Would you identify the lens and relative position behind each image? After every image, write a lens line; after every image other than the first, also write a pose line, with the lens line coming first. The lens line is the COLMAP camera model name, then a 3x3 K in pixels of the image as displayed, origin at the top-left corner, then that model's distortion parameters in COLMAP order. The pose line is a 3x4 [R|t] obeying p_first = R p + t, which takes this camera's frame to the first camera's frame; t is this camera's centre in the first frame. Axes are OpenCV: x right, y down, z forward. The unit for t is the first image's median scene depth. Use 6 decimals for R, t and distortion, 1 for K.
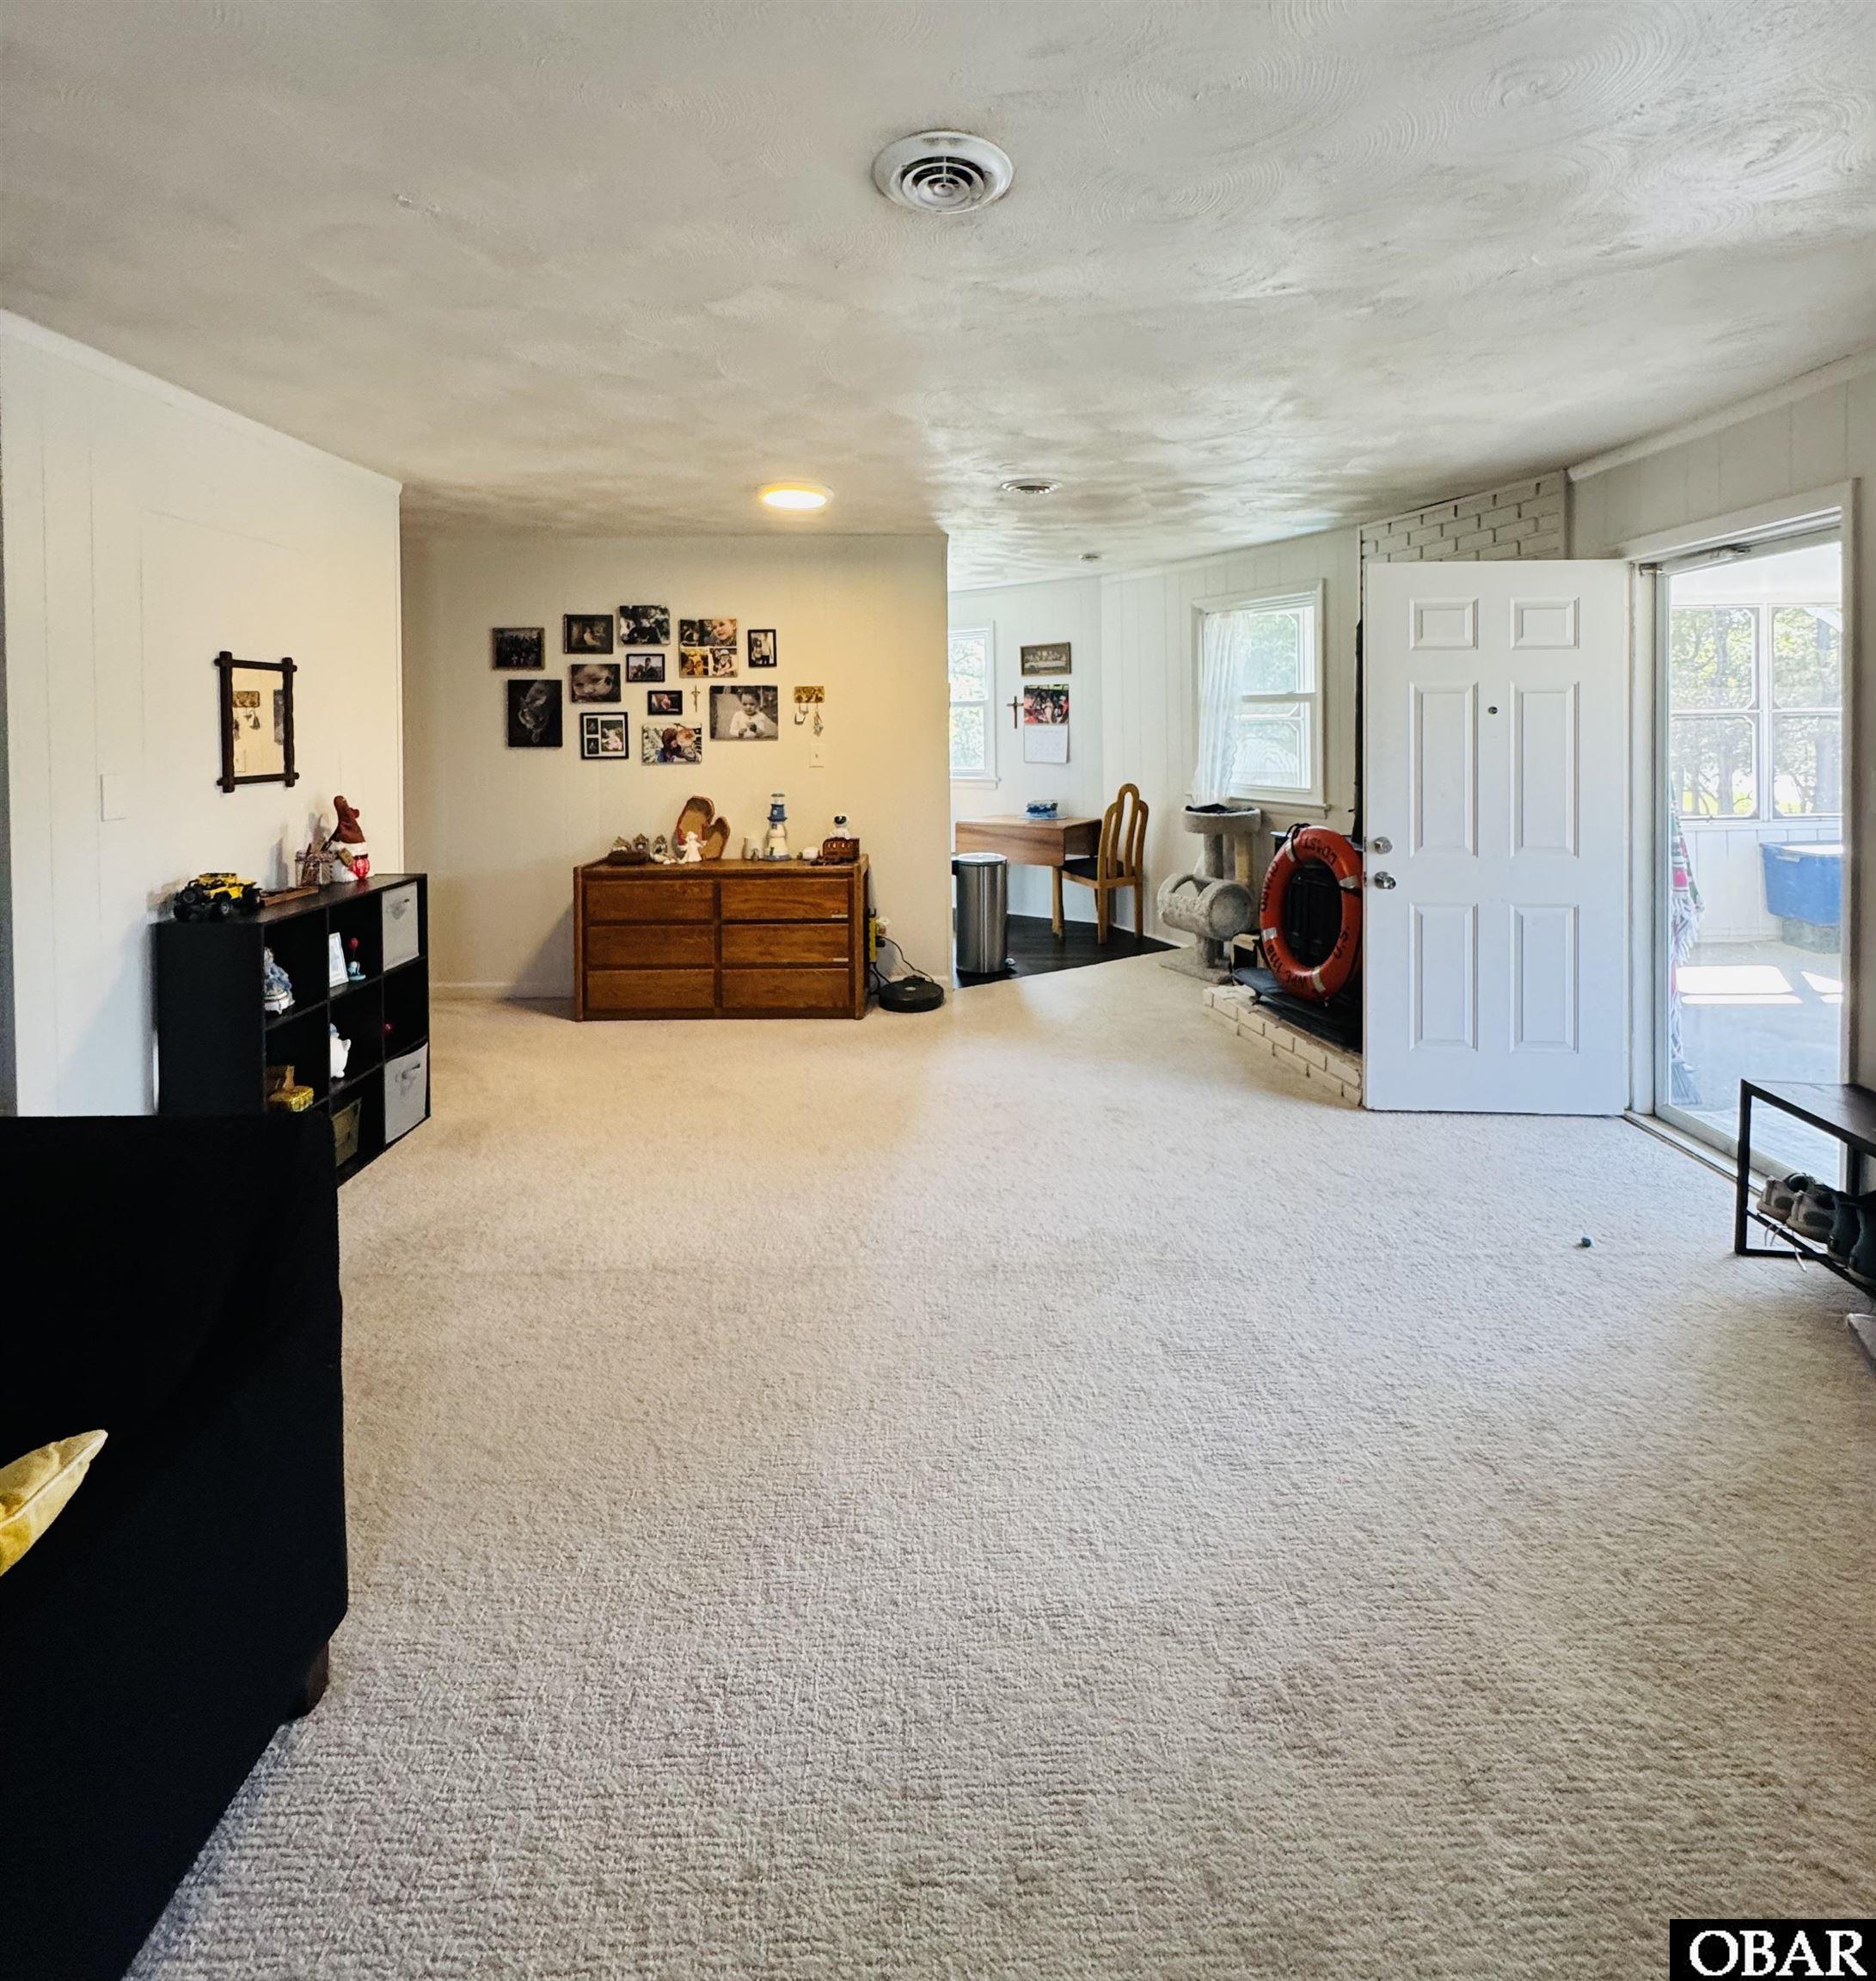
lens RADIAL K [[1014.9, 0, 938.0], [0, 1014.9, 990.5], [0, 0, 1]] dist [-0.000770, -0.001068]
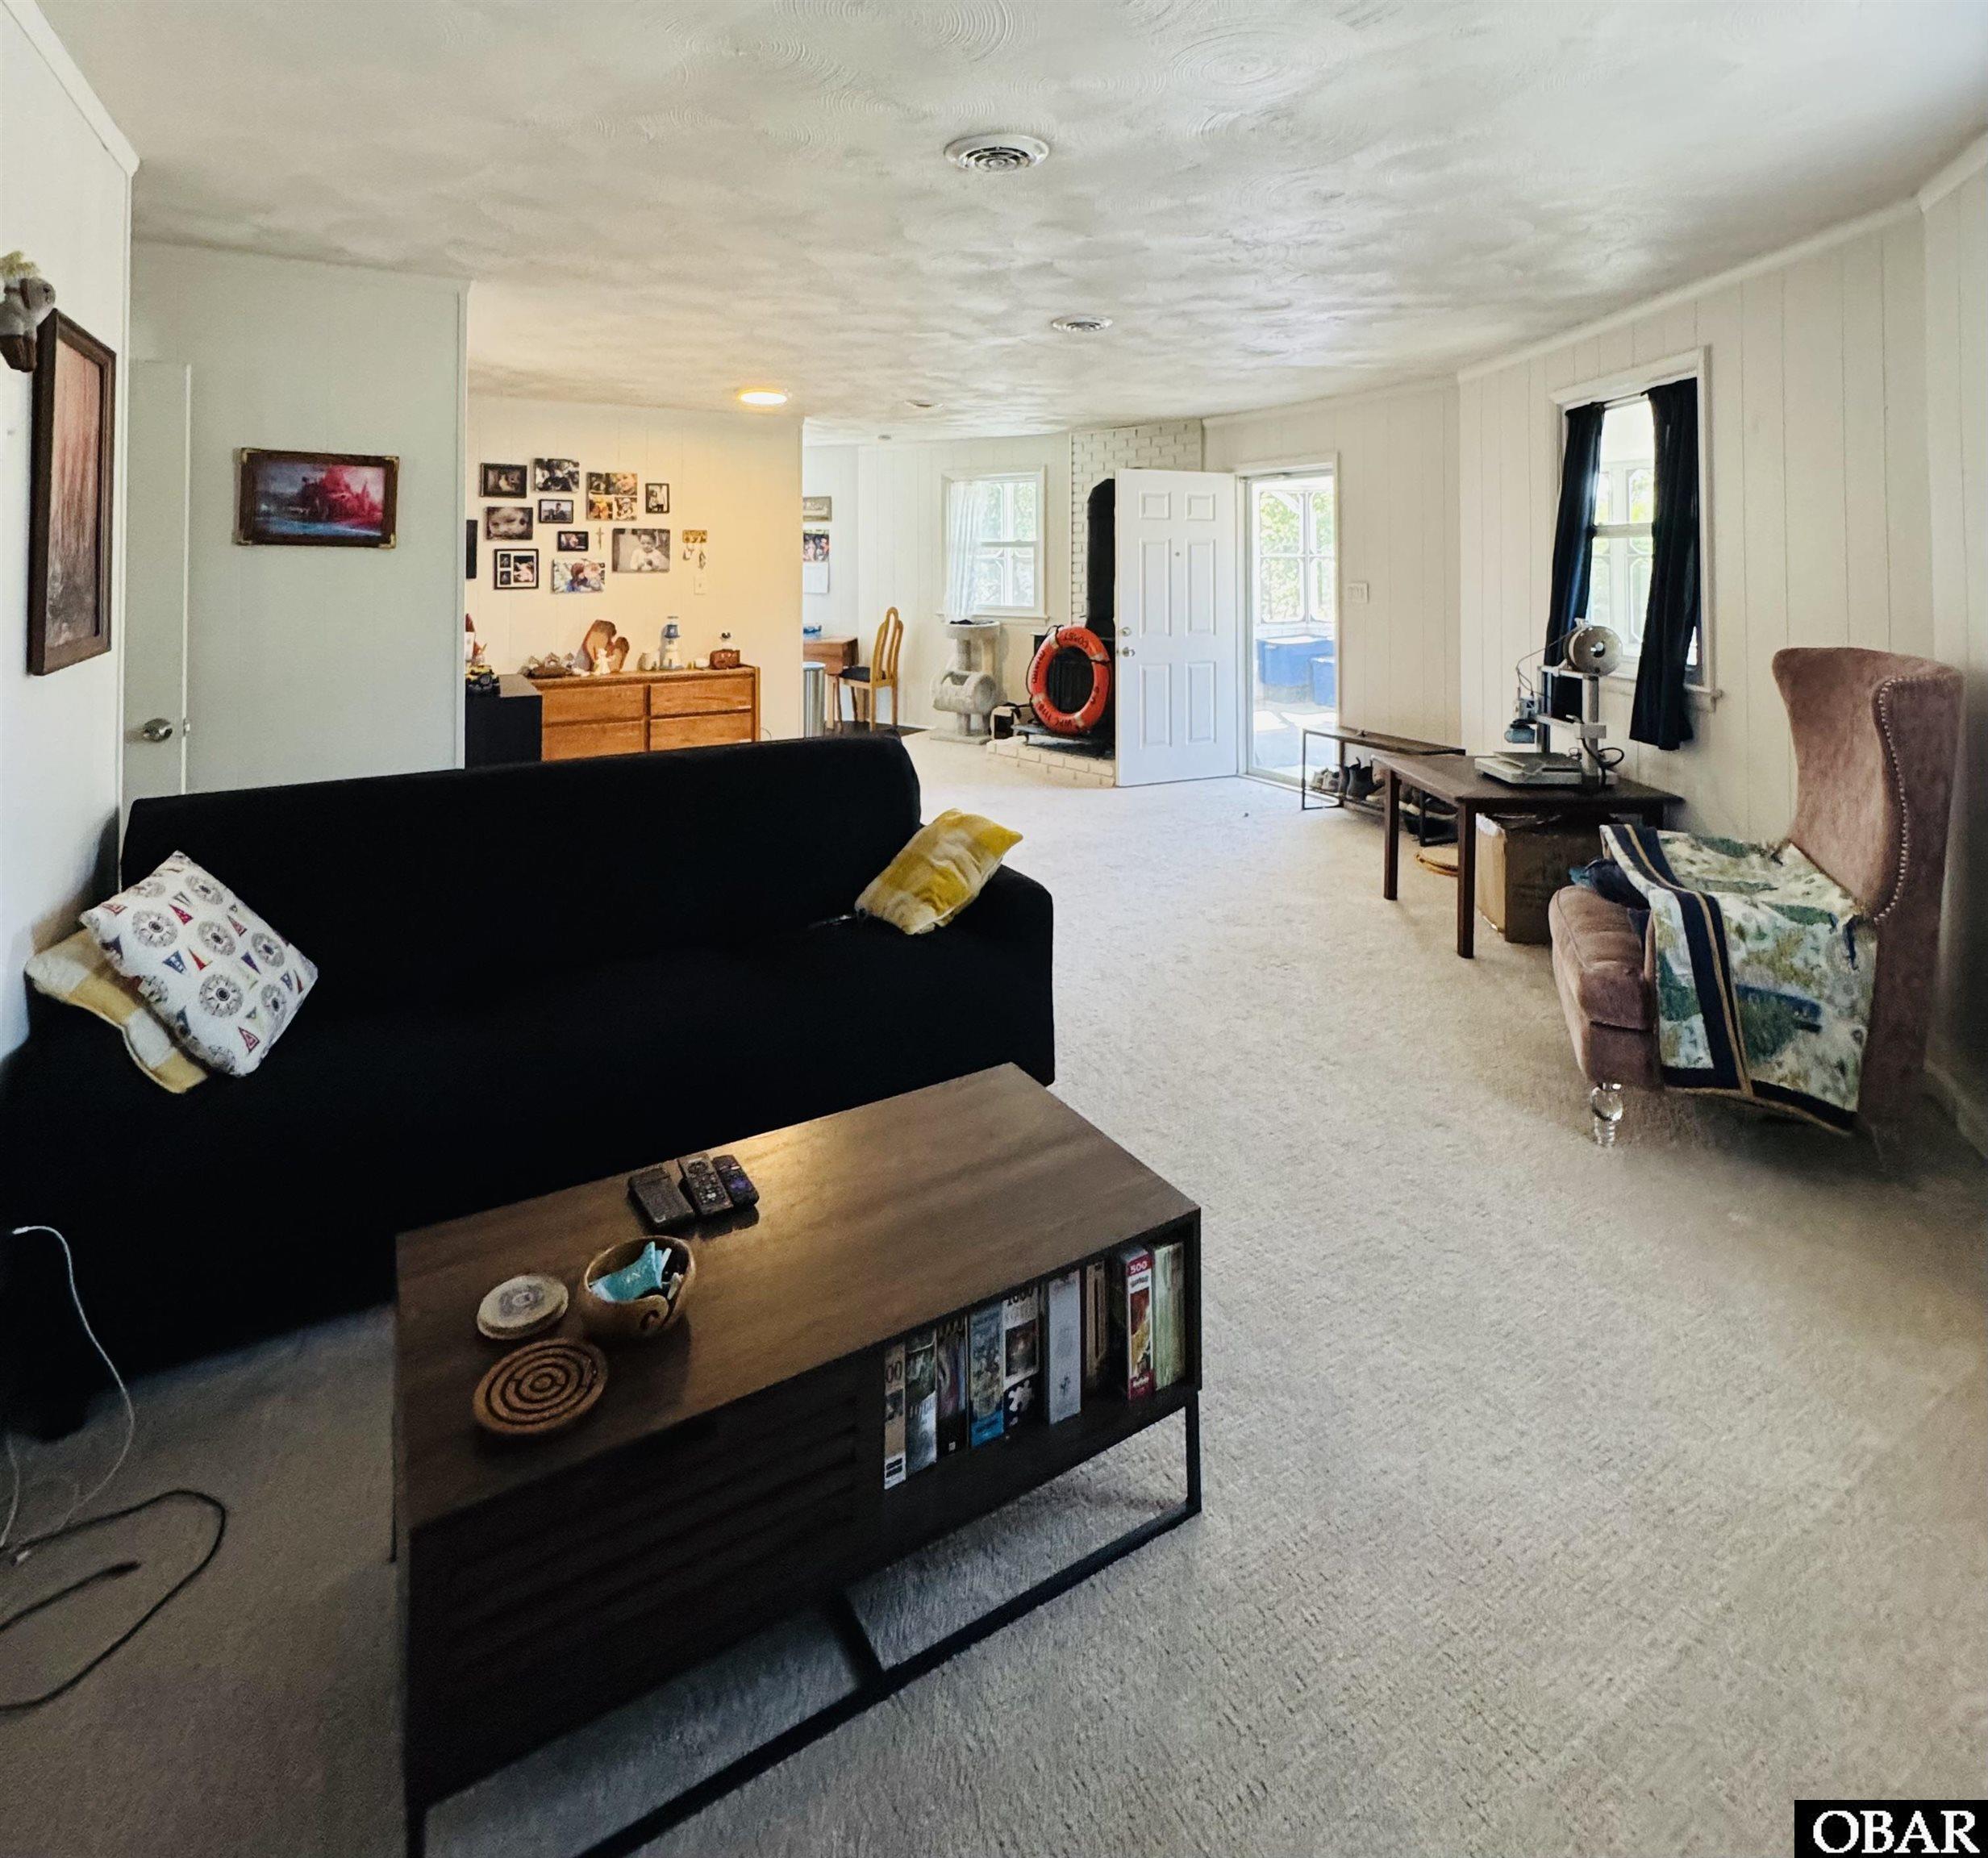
lens RADIAL K [[869.8, 0, 994.0], [0, 869.8, 929.0], [0, 0, 1]] dist [0.000220, -0.000012]
pose [[0.905202, -0.160303, 0.393589, -0.299509], [0.103397, 0.981375, 0.161900, 0.064866], [-0.412211, -0.105856, 0.904918, -0.232132]]
